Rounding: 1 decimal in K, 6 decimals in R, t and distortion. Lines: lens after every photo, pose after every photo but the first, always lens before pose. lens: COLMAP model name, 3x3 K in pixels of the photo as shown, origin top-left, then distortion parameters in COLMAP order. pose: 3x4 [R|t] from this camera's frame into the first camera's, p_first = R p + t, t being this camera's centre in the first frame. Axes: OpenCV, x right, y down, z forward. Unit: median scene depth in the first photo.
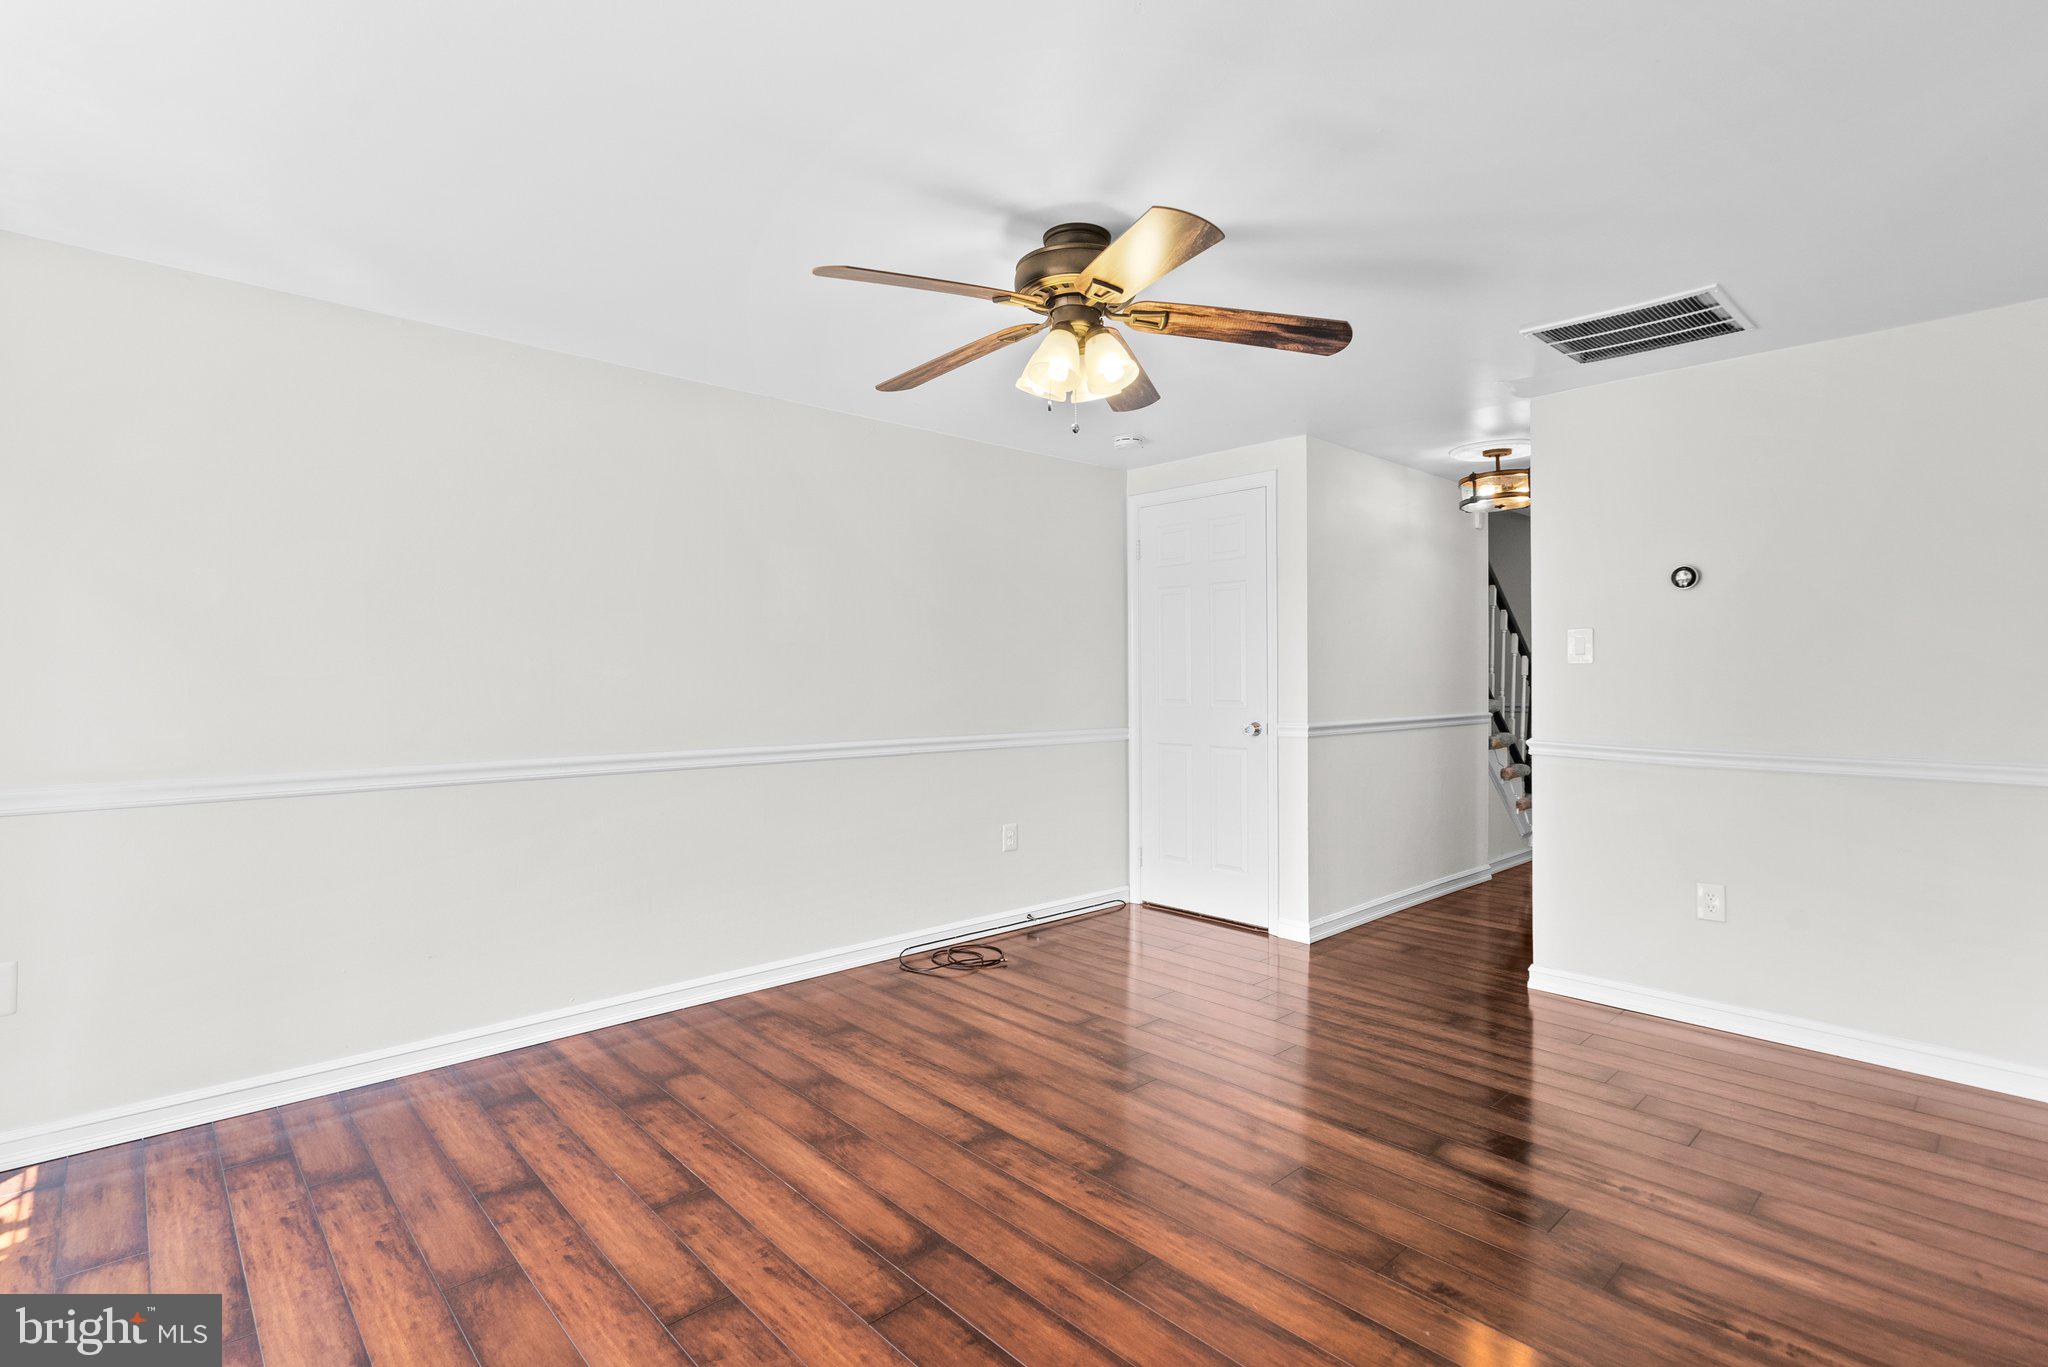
lens RADIAL K [[968.9, 0, 1036.8], [0, 968.9, 678.2], [0, 0, 1]] dist [-0.003755, 0.000961]
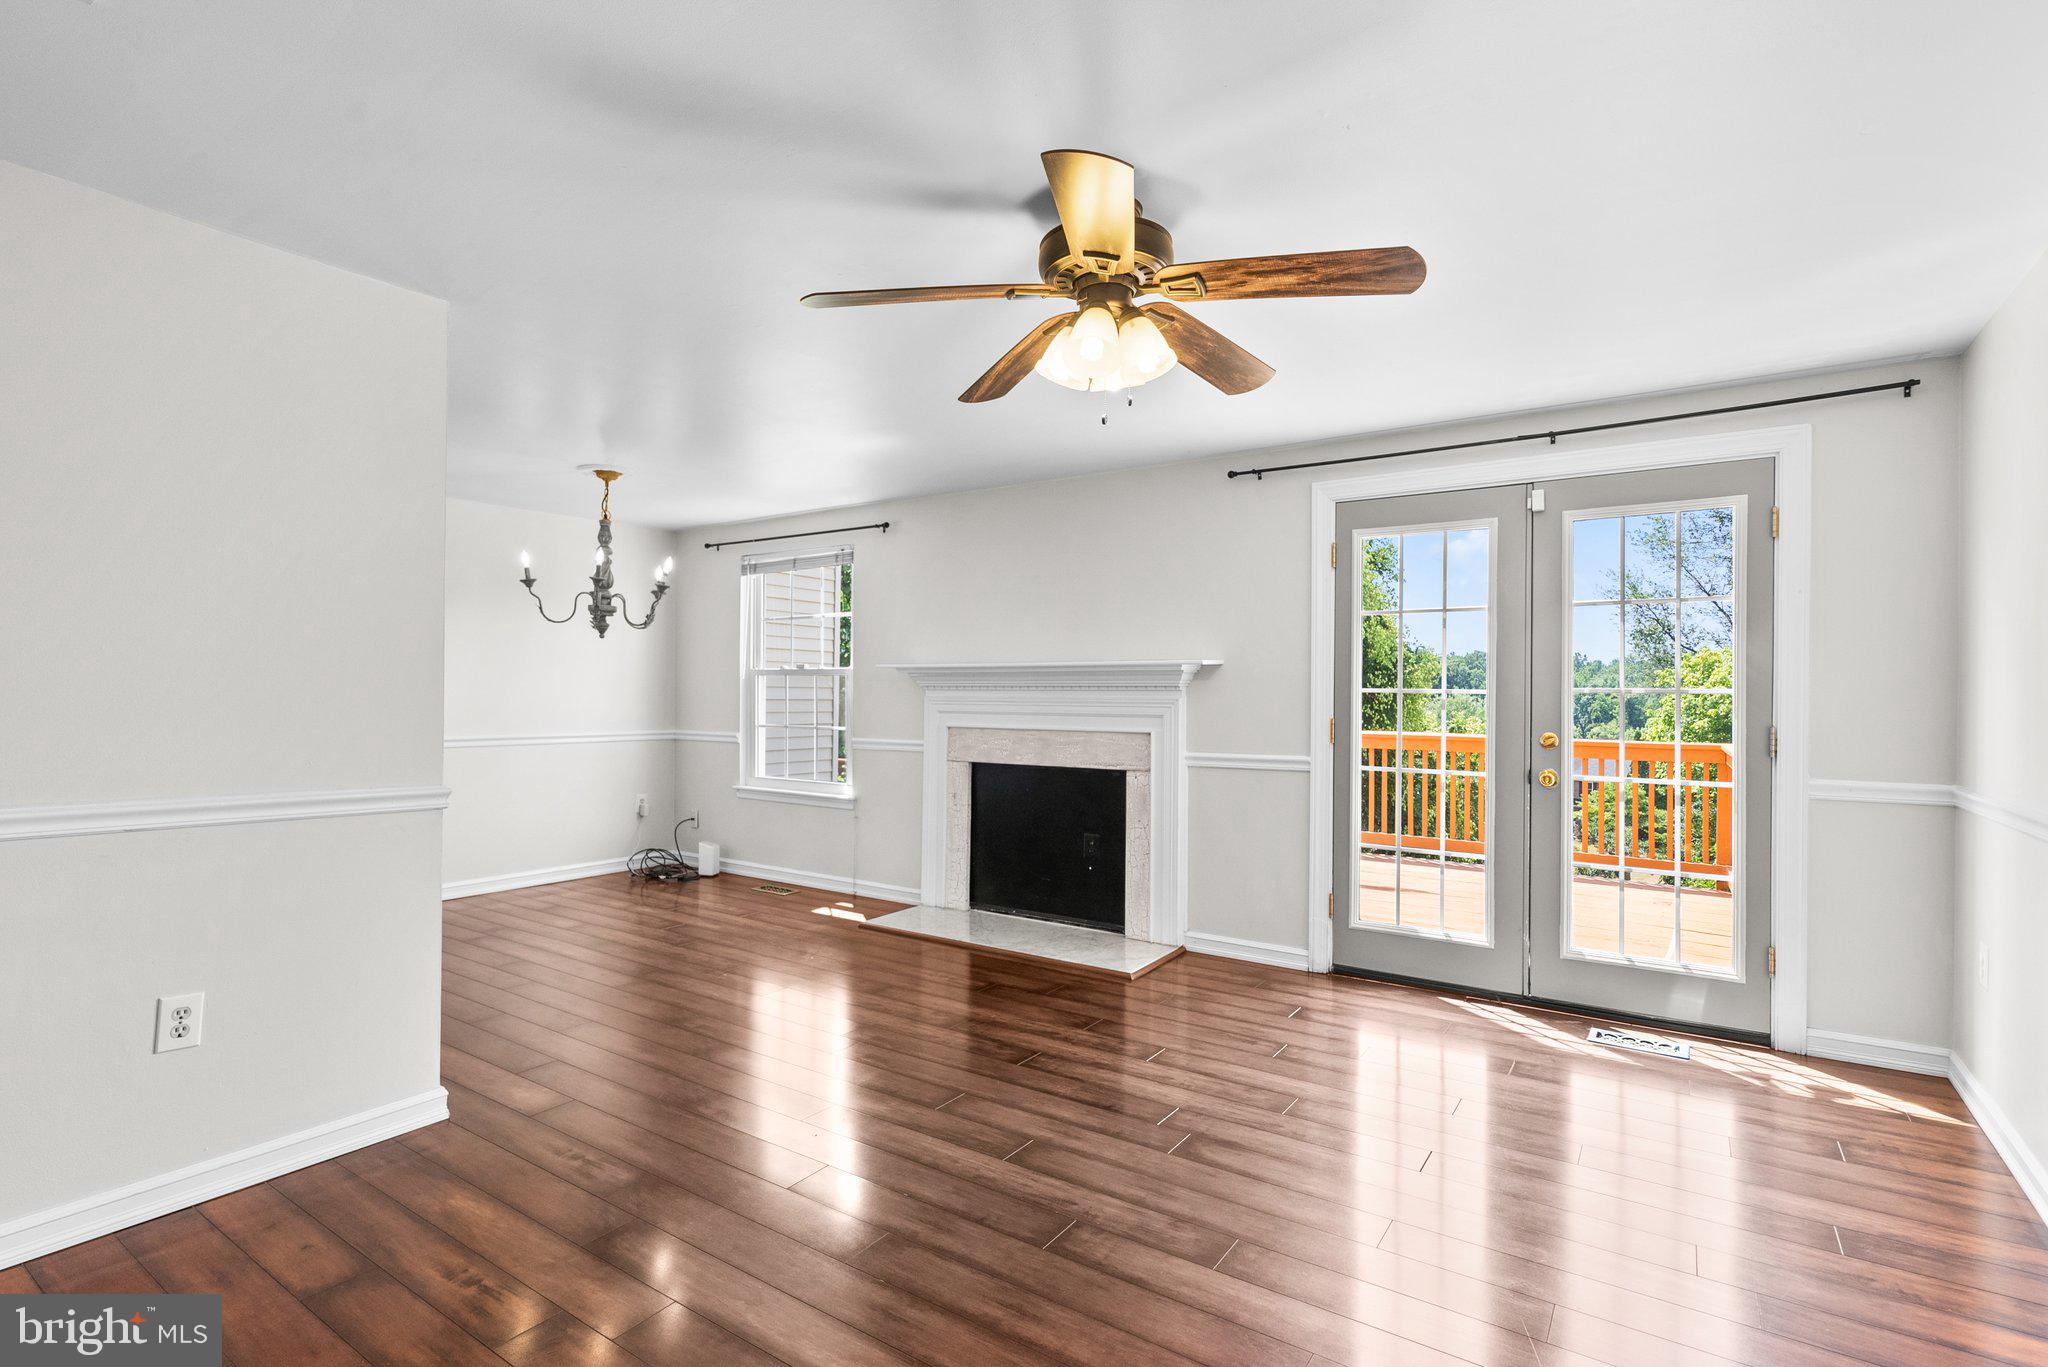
lens RADIAL K [[968.9, 0, 1025.4], [0, 968.9, 692.7], [0, 0, 1]] dist [-0.003755, 0.000961]
pose [[-0.978048, -0.009707, -0.208155, 0.300990], [-0.009250, 0.999952, -0.003171, 0.003039], [0.208176, -0.001176, -0.978091, 1.864784]]
